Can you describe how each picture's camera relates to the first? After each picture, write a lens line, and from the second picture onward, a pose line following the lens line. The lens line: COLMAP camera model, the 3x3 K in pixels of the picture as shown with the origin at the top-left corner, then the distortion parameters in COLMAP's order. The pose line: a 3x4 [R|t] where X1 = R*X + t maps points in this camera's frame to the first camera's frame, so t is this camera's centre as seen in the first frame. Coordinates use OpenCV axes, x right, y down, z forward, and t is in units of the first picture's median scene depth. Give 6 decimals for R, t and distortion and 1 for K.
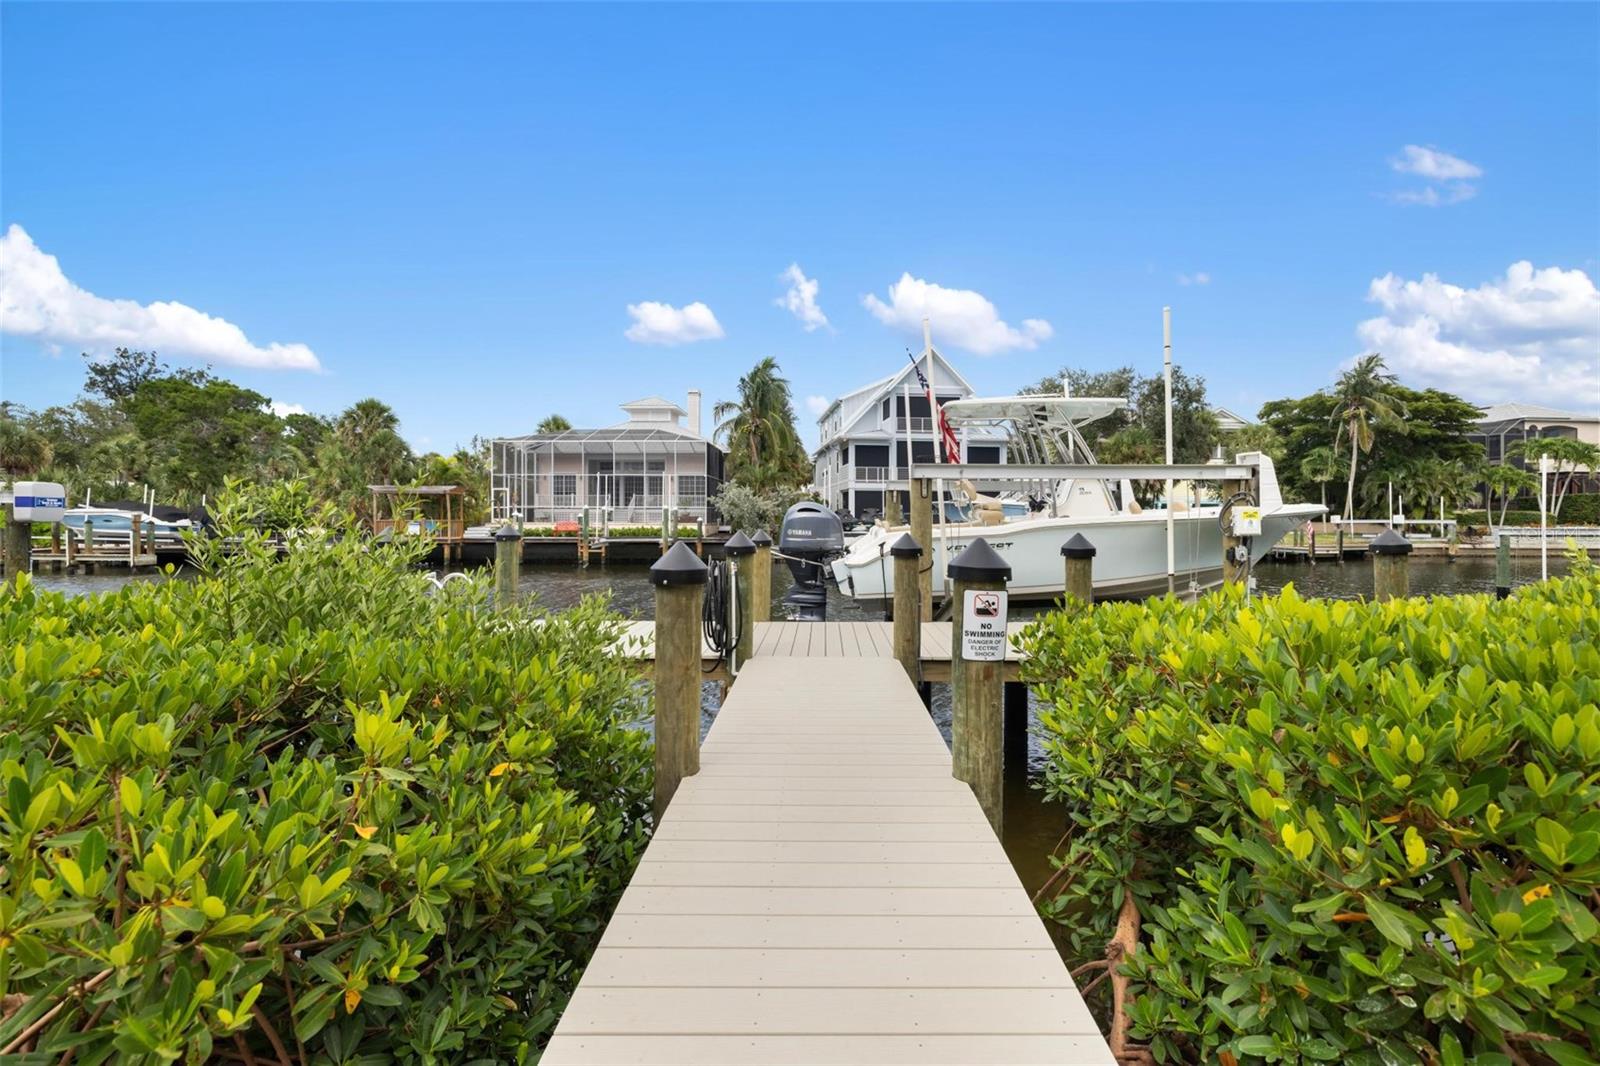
lens RADIAL K [[677.1, 0, 800.6], [0, 677.1, 507.1], [0, 0, 1]] dist [-0.004742, 0.000978]
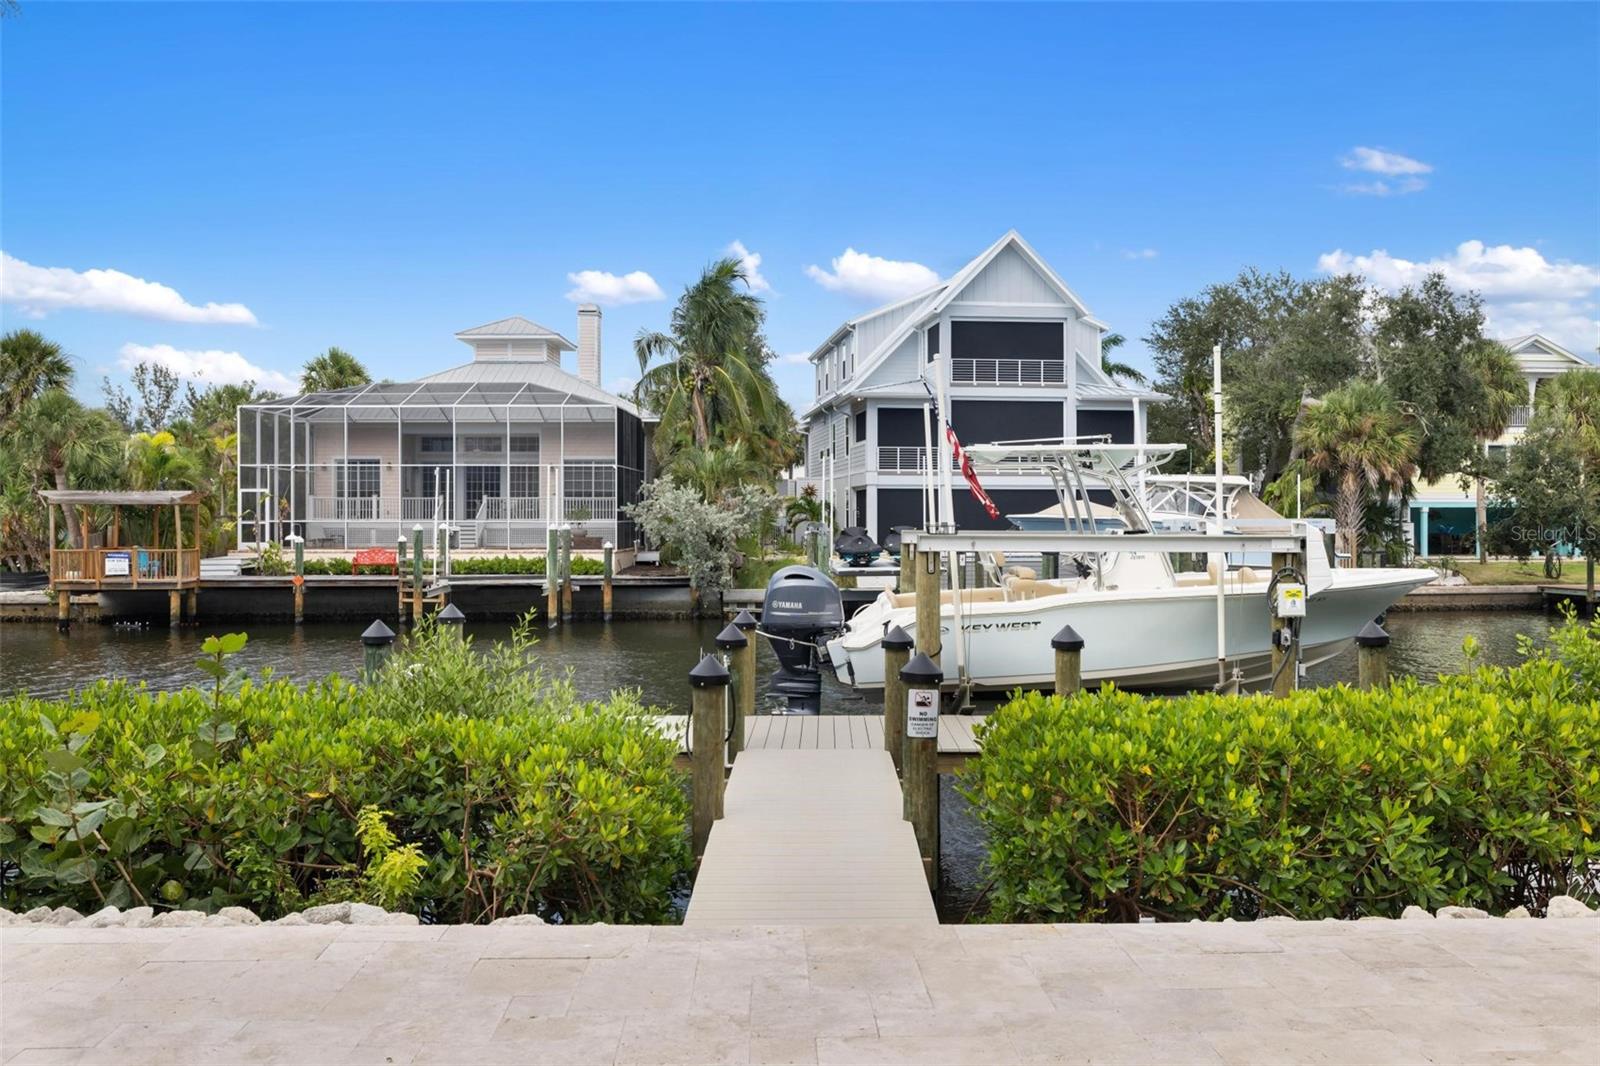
lens RADIAL K [[1330.2, 0, 803.7], [0, 1330.2, 515.4], [0, 0, 1]] dist [0.016782, -0.009199]
pose [[0.999825, -0.002010, 0.018605, -0.002533], [0.001756, 0.999905, 0.013665, -0.020330], [-0.018630, -0.013630, 0.999734, -0.129503]]
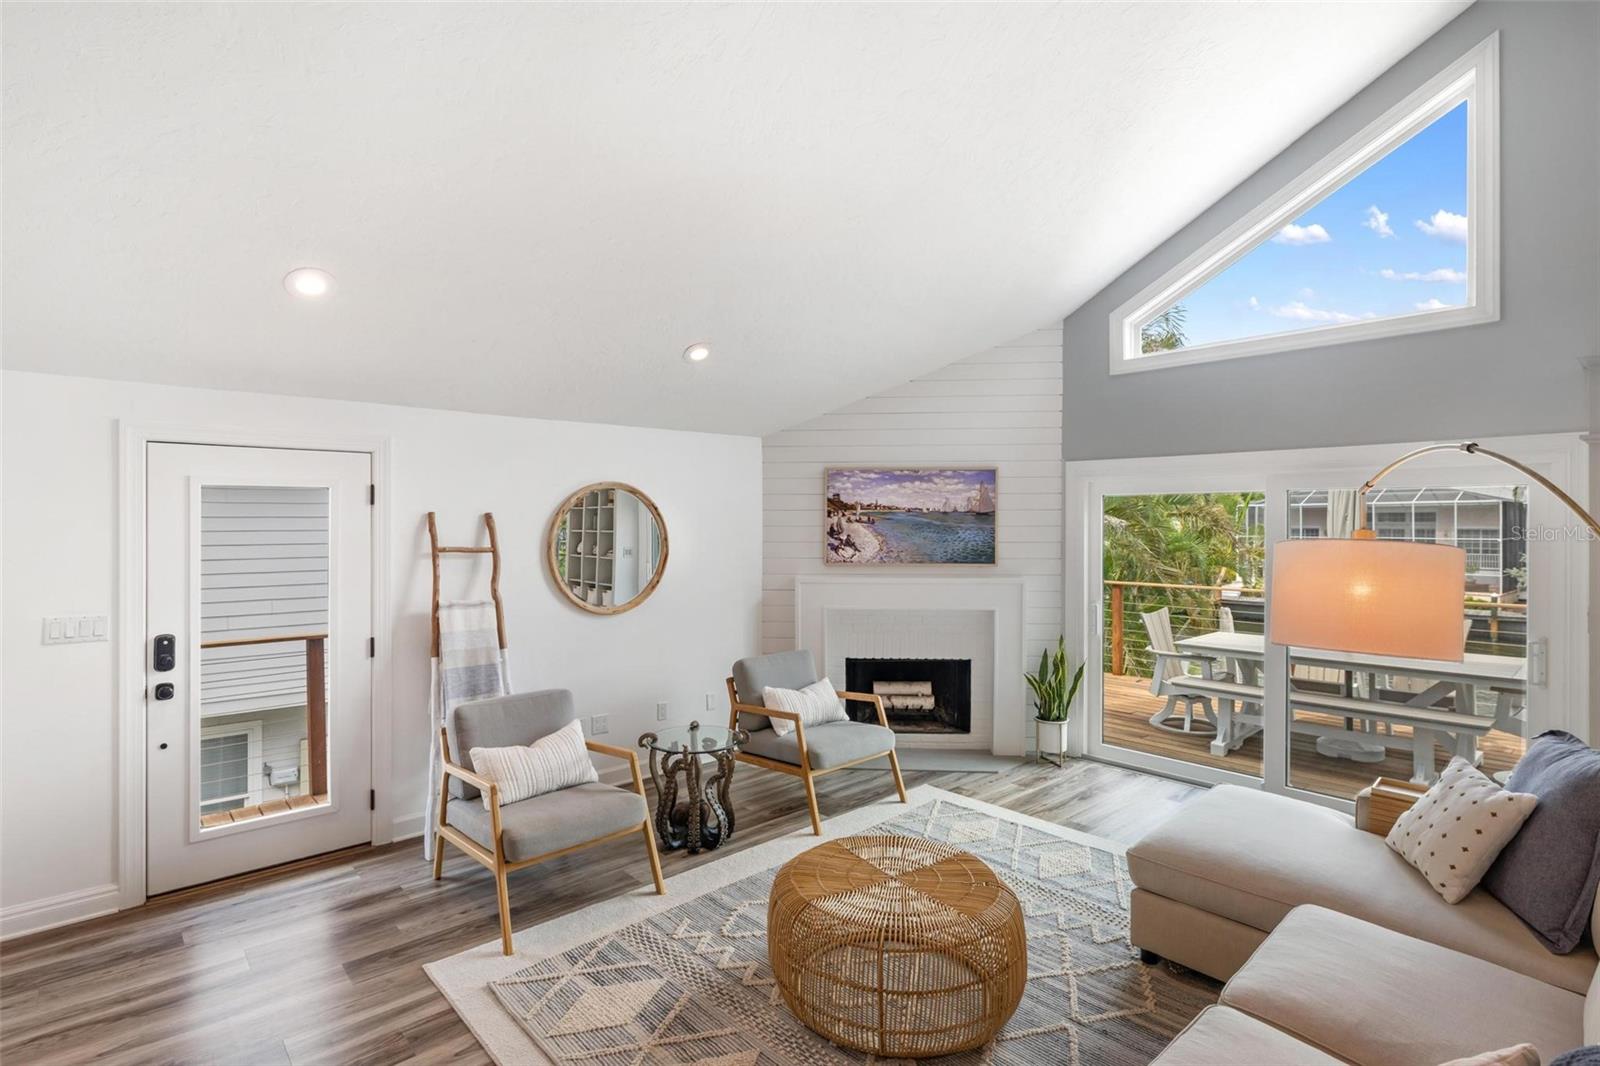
lens RADIAL K [[781.3, 0, 774.6], [0, 781.3, 525.0], [0, 0, 1]] dist [-0.008680, 0.002210]
pose [[0.642155, -0.001778, -0.766573, 0.027611], [0.015645, 0.999819, 0.010787, -0.093514], [0.766415, -0.018920, 0.642067, -0.377491]]
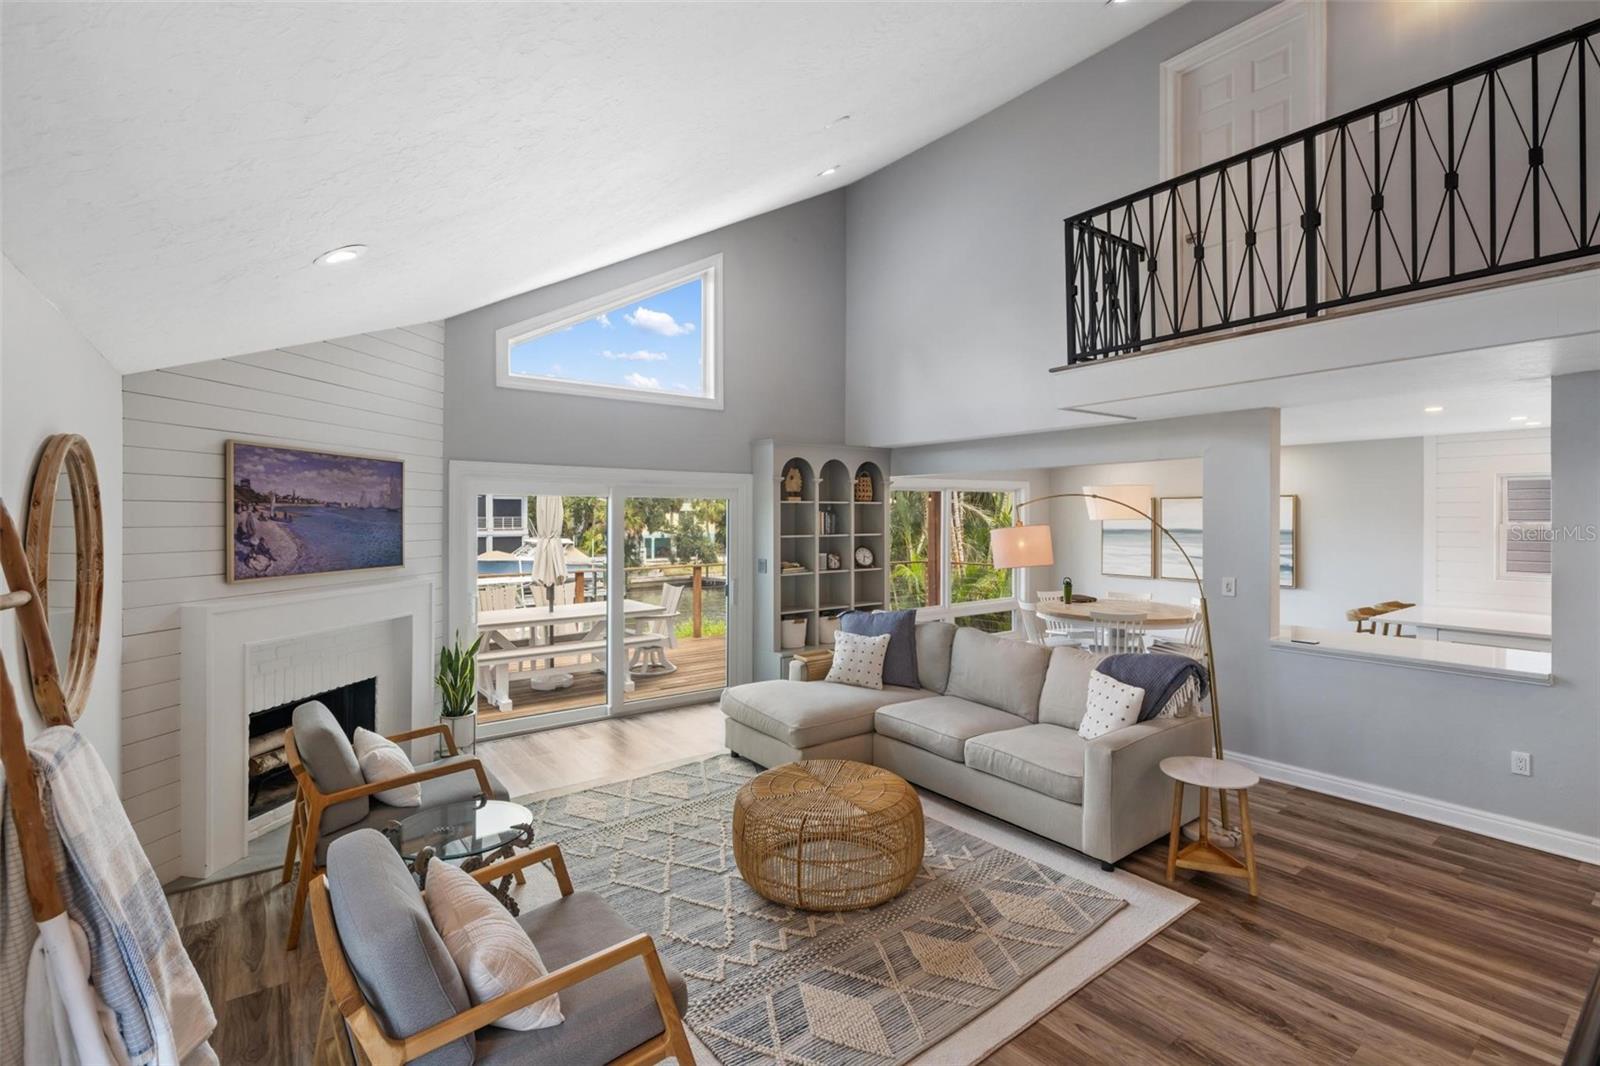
lens RADIAL K [[724.3, 0, 801.6], [0, 724.3, 520.6], [0, 0, 1]] dist [-0.001925, 0.000117]
pose [[0.809126, -0.006919, 0.587594, -0.064311], [-0.006150, 0.999776, 0.020242, -0.094466], [-0.587603, -0.019993, 0.808902, -0.391349]]
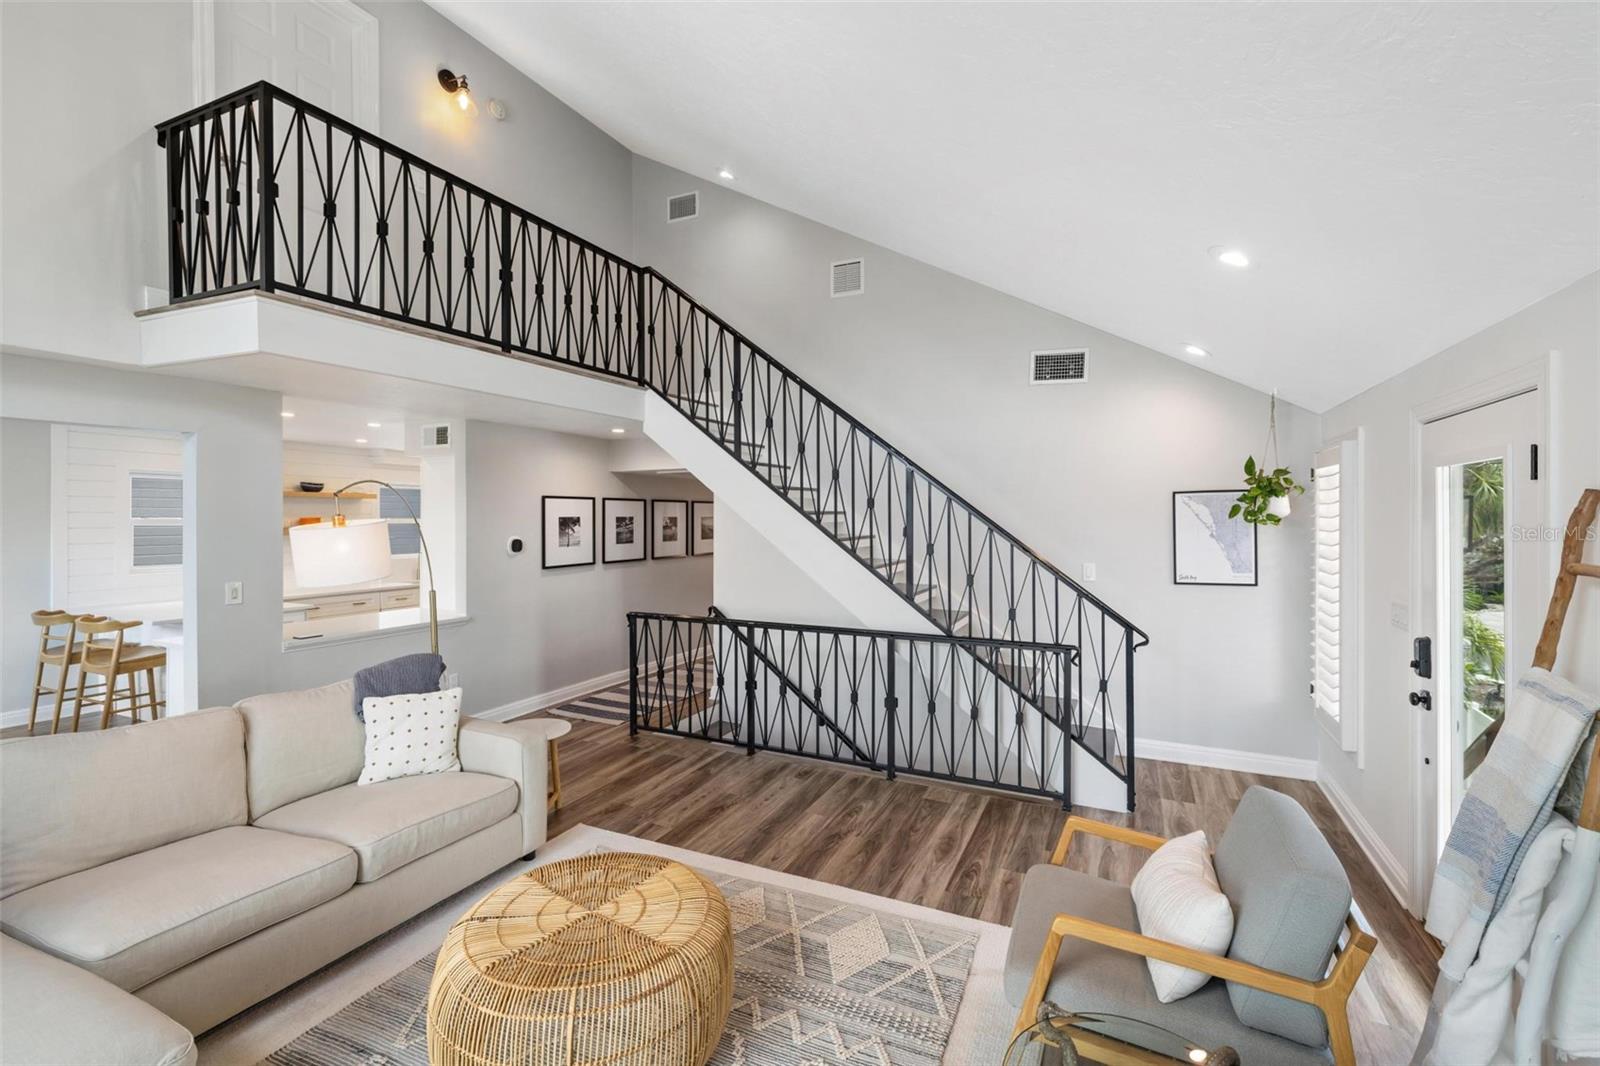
lens RADIAL K [[677.1, 0, 806.7], [0, 677.1, 538.0], [0, 0, 1]] dist [-0.004742, 0.000978]
pose [[-0.896984, -0.012901, 0.441874, -0.050825], [-0.010231, 0.999912, 0.008424, -0.091139], [-0.441944, 0.003035, -0.897037, -0.292878]]
